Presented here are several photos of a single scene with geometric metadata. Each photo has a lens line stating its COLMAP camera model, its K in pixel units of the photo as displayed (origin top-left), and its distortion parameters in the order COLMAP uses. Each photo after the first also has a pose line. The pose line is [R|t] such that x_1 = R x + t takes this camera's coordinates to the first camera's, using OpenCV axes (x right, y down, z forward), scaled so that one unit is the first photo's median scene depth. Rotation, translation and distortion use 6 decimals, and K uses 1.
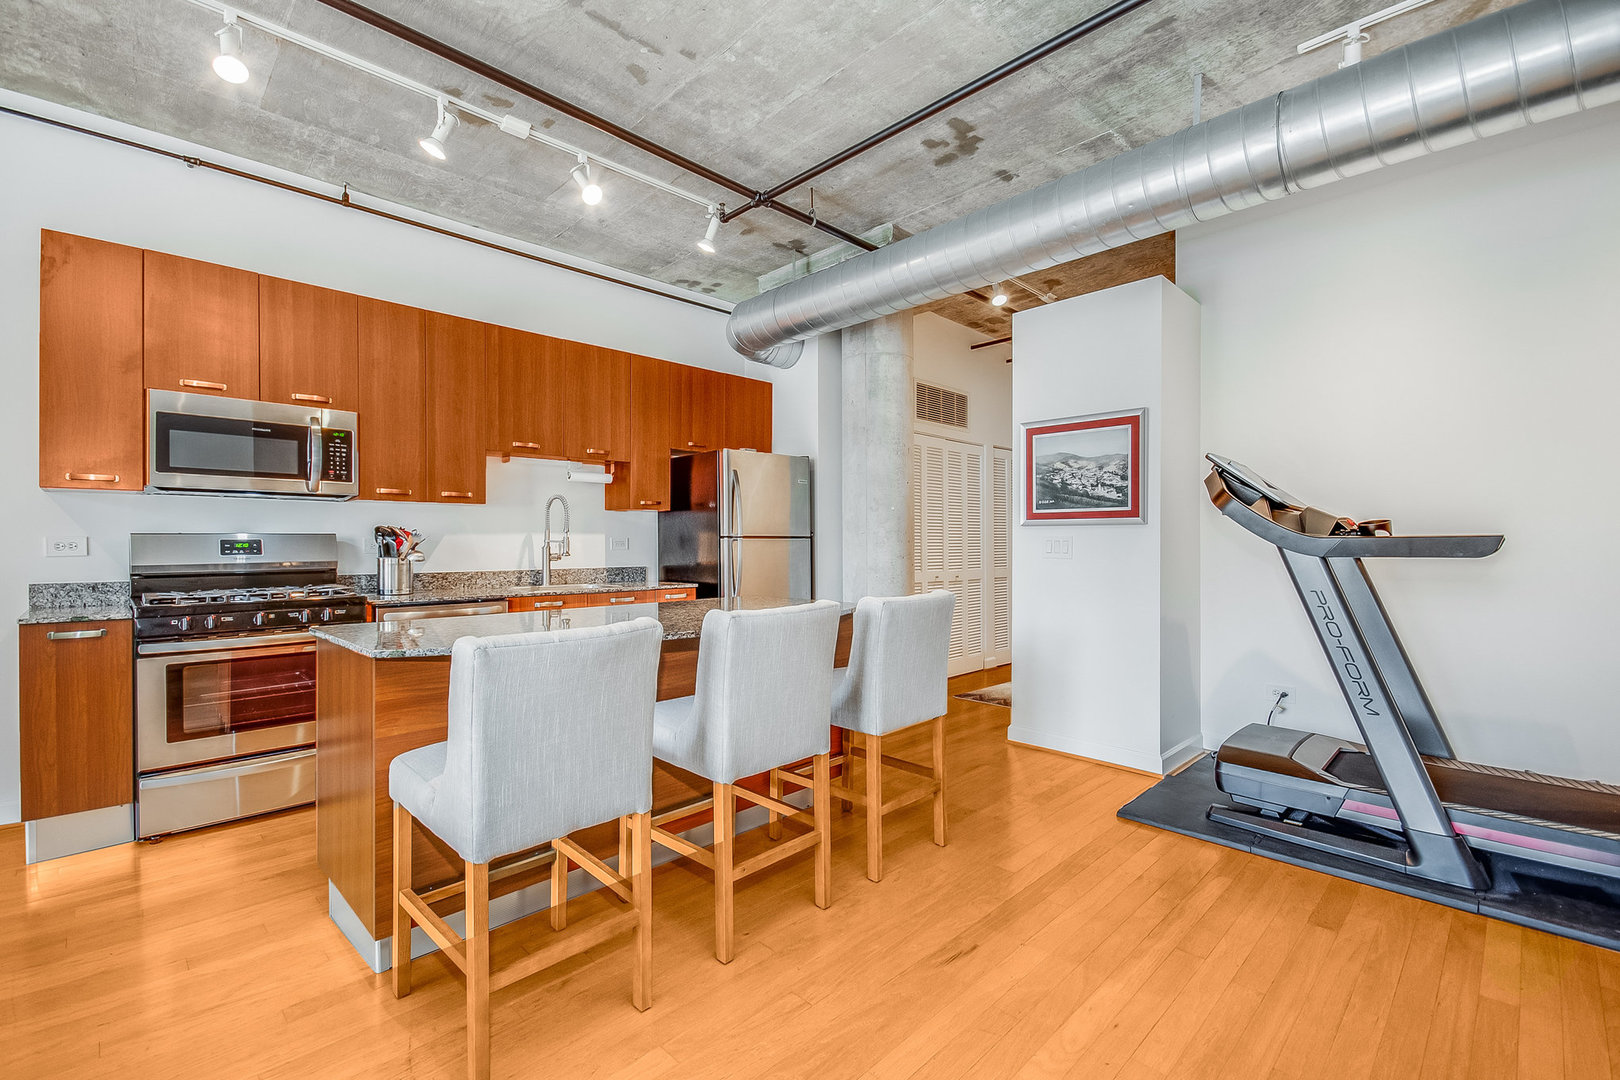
lens RADIAL K [[713.3, 0, 808.2], [0, 713.3, 546.4], [0, 0, 1]] dist [-0.000061, -0.000071]
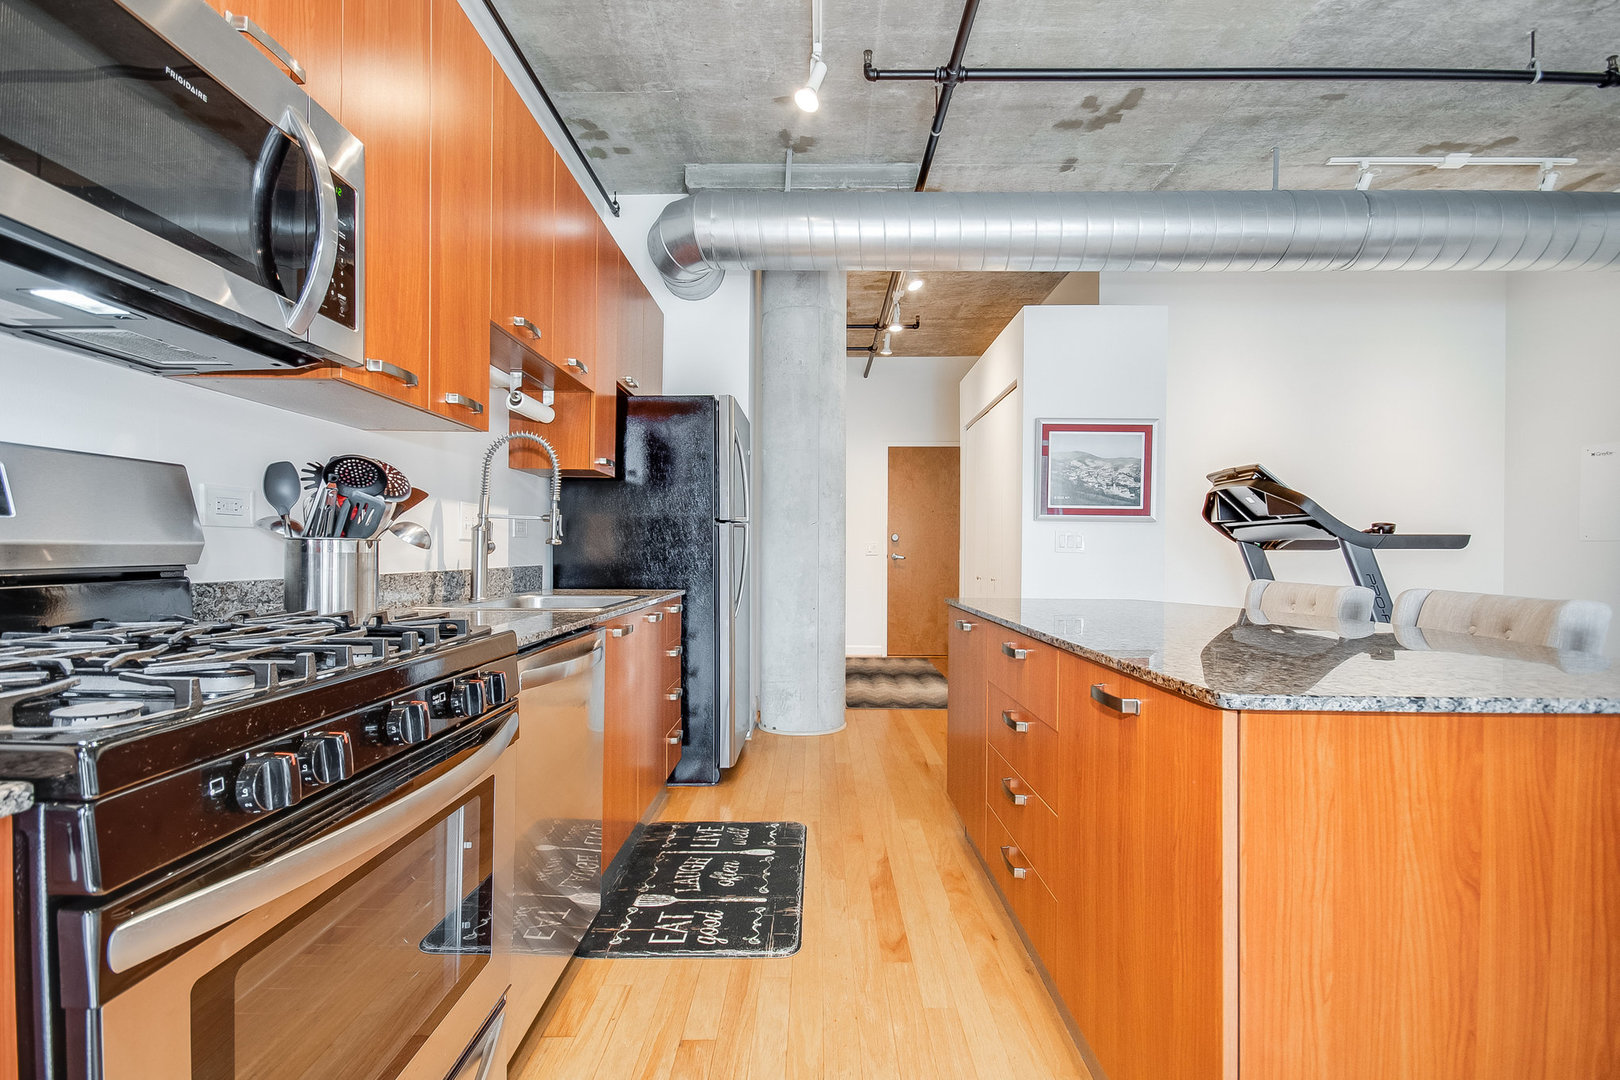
lens RADIAL K [[740.5, 0, 811.7], [0, 740.5, 550.6], [0, 0, 1]] dist [0.000775, 0.000409]
pose [[0.706762, 0.009895, 0.707382, -0.713812], [-0.006463, 0.999951, -0.007530, 0.024913], [-0.707422, 0.000750, 0.706792, 0.542938]]
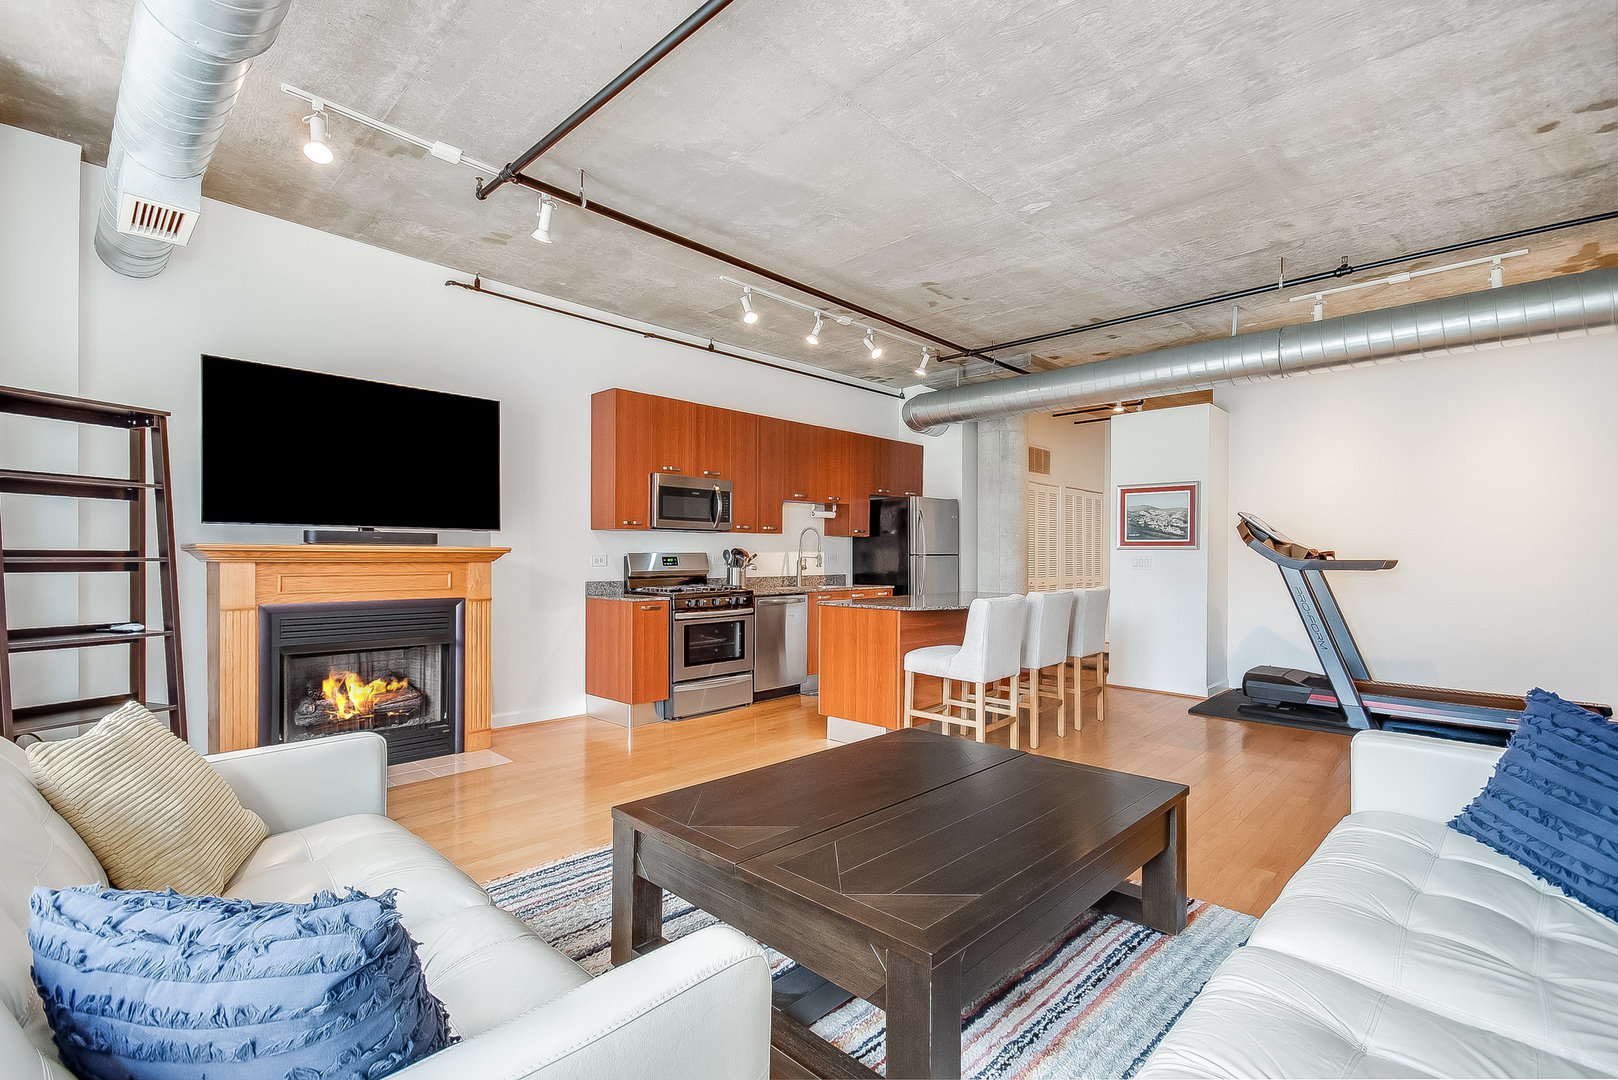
lens RADIAL K [[739.6, 0, 799.5], [0, 739.6, 556.4], [0, 0, 1]] dist [0.000775, 0.000409]
pose [[0.999864, 0.004998, 0.015734, -0.484372], [-0.005007, 0.999987, 0.000528, -0.011423], [-0.015732, -0.000607, 0.999876, -0.713009]]
